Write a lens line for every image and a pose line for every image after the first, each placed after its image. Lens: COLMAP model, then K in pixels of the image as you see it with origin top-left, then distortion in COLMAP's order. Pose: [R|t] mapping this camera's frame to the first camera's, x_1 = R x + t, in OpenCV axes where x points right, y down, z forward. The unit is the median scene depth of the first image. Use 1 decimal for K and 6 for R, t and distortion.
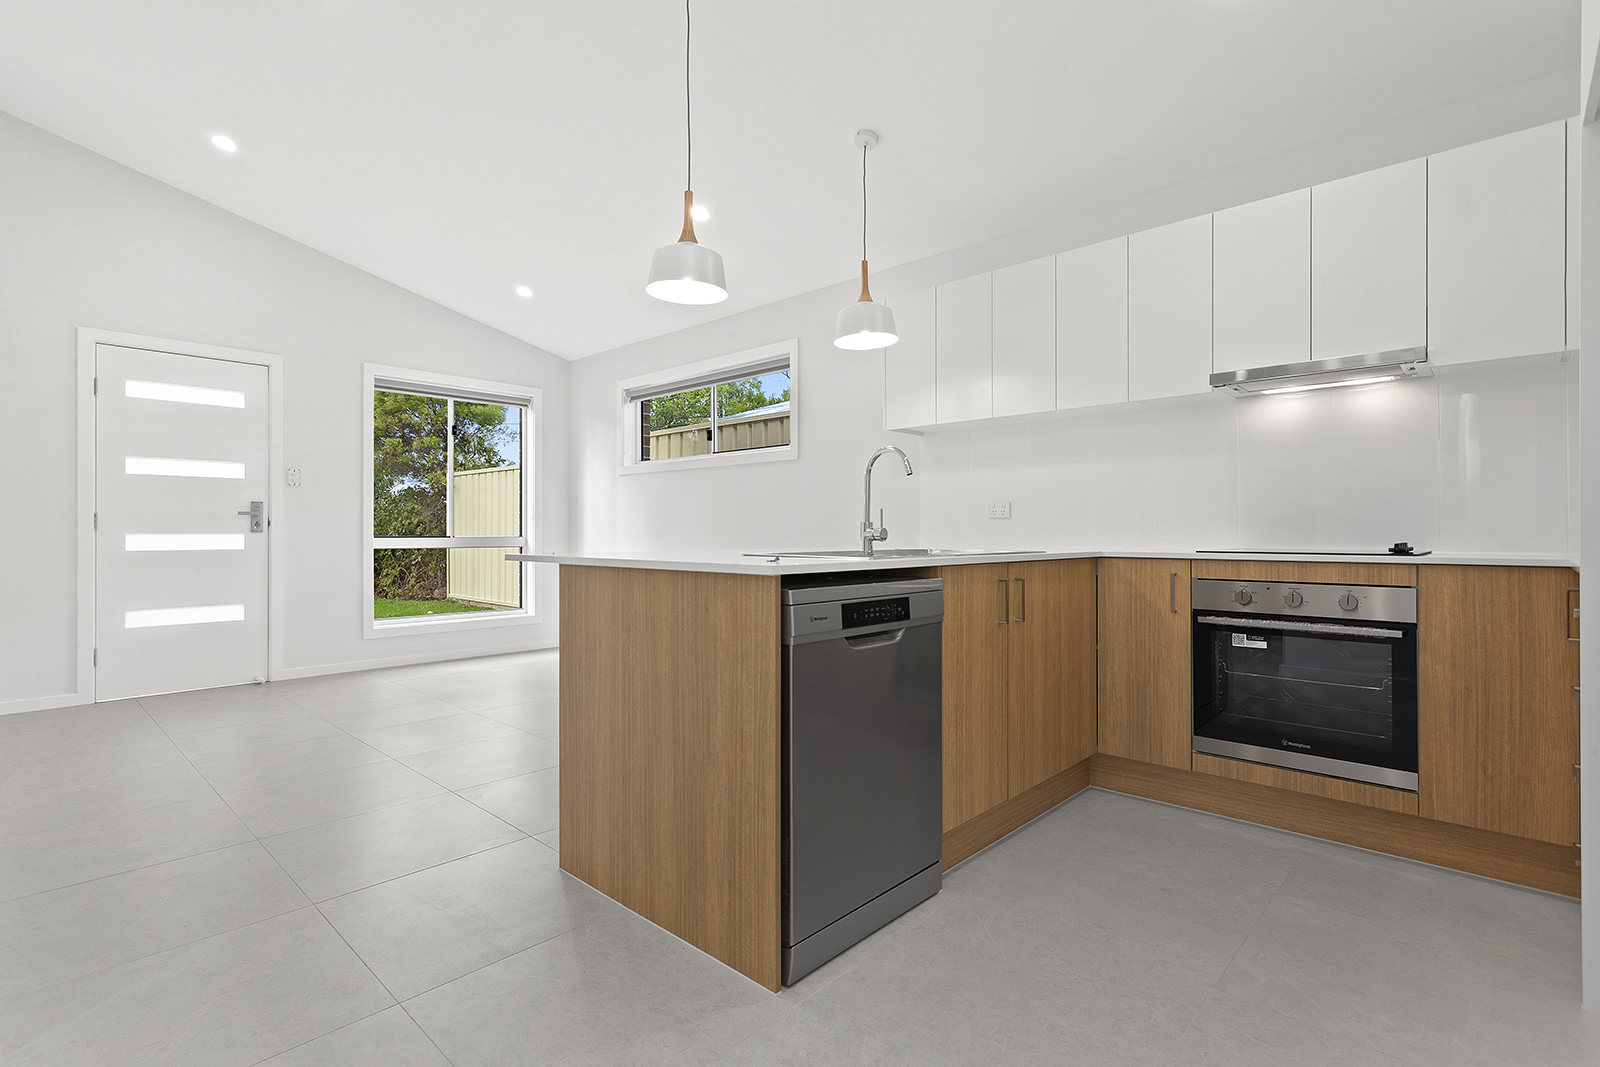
lens RADIAL K [[771.3, 0, 800.0], [0, 771.3, 533.5], [0, 0, 1]] dist [0.000227, 0.000483]
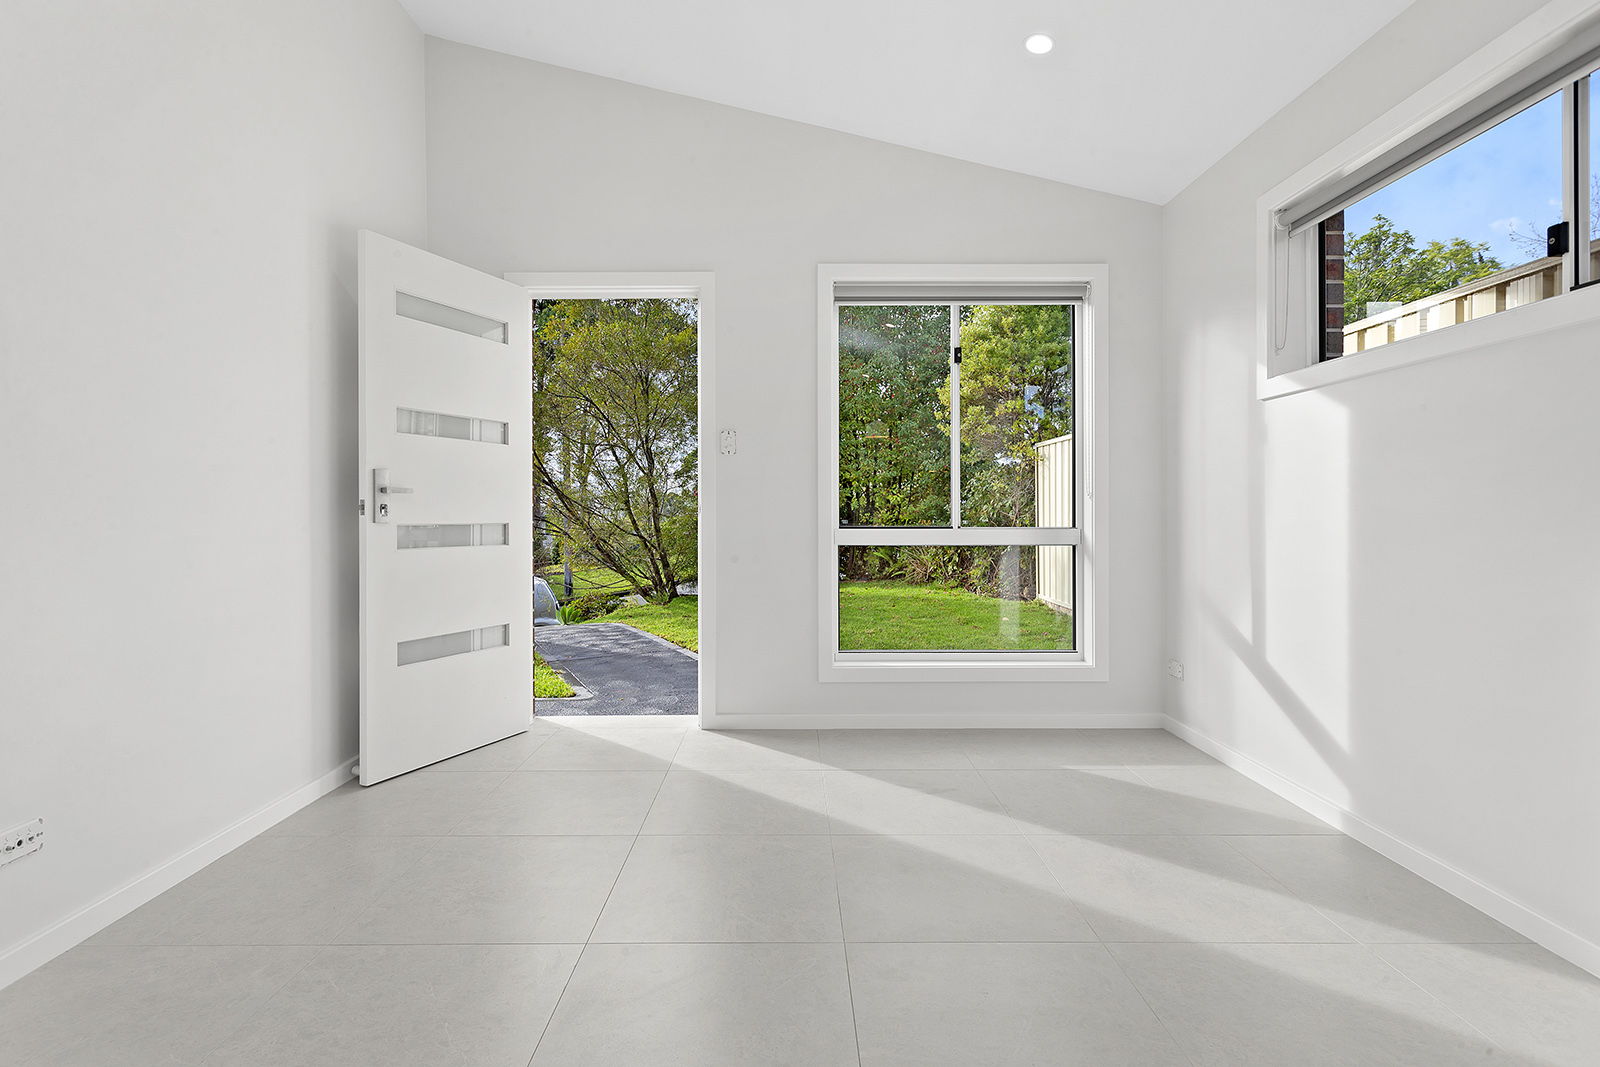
lens RADIAL K [[779.2, 0, 781.4], [0, 779.2, 516.3], [0, 0, 1]] dist [0.006316, 0.000756]
pose [[0.683253, 0.000798, -0.730181, -0.097630], [-0.000788, 1.000000, 0.000356, -0.005420], [0.730181, 0.000332, 0.683254, 0.517186]]
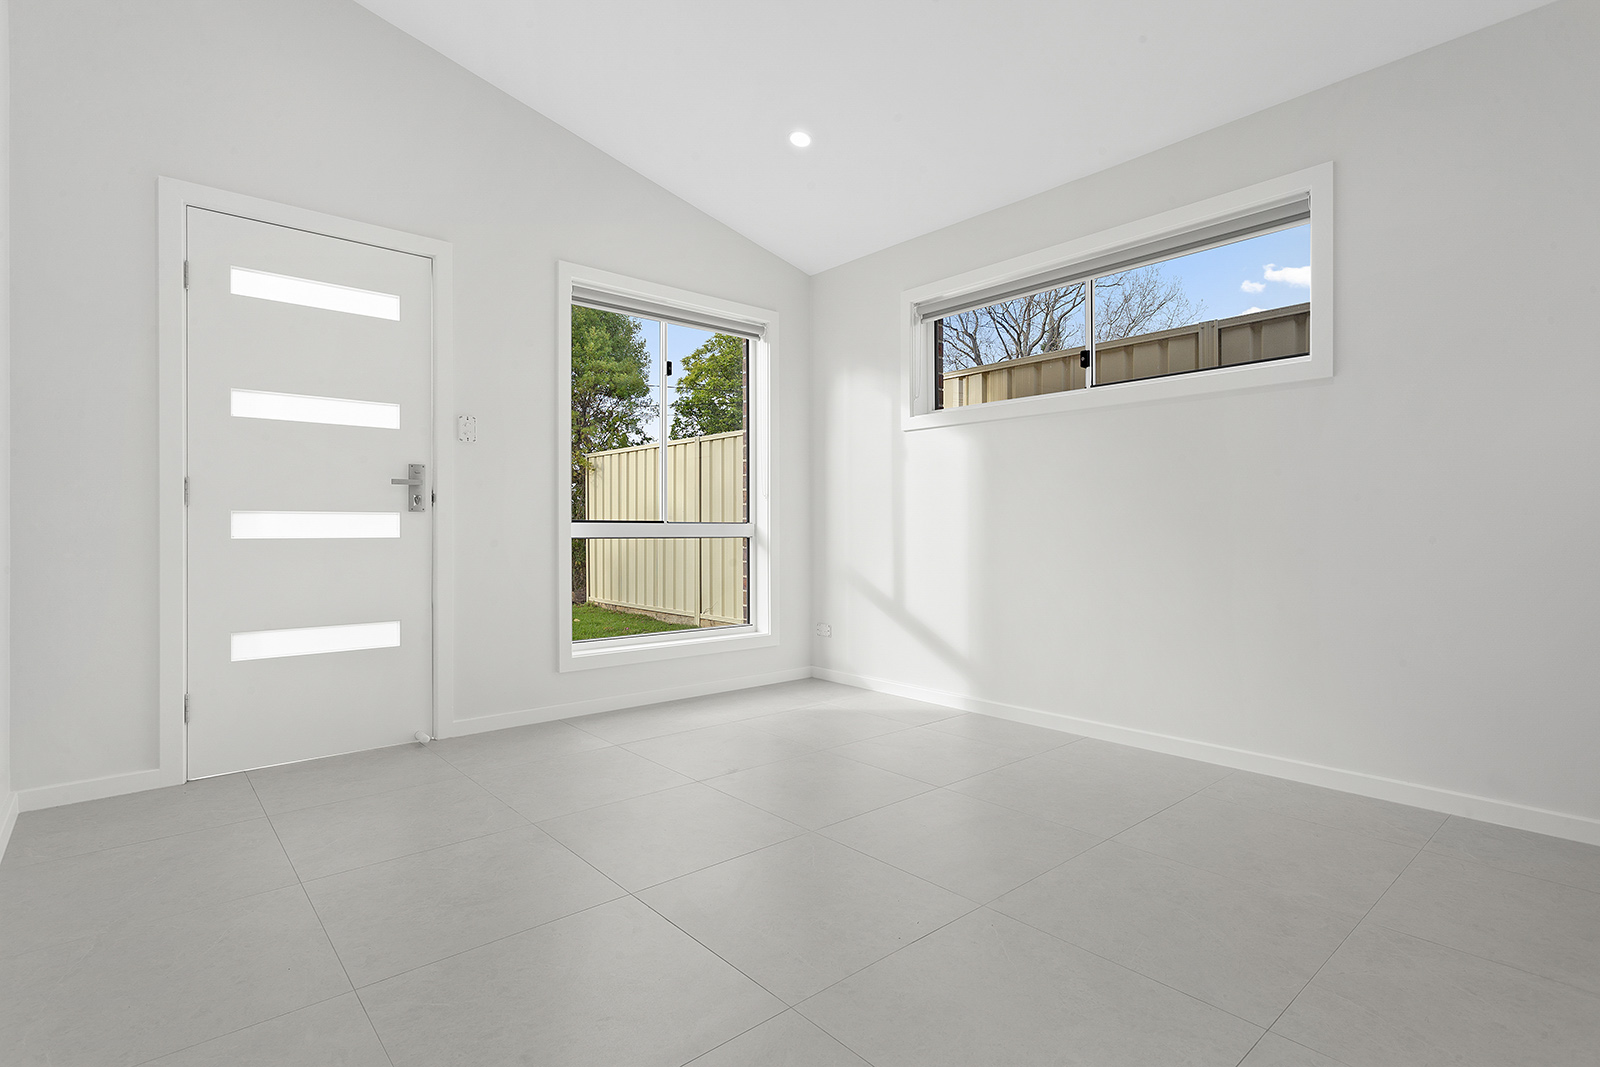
lens RADIAL K [[791.0, 0, 800.0], [0, 791.0, 533.5], [0, 0, 1]] dist [-0.004070, -0.000017]
pose [[0.995446, 0.000487, -0.095330, -0.289722], [-0.000342, 0.999999, 0.001540, 0.014772], [0.095330, -0.001501, 0.995445, 0.333013]]
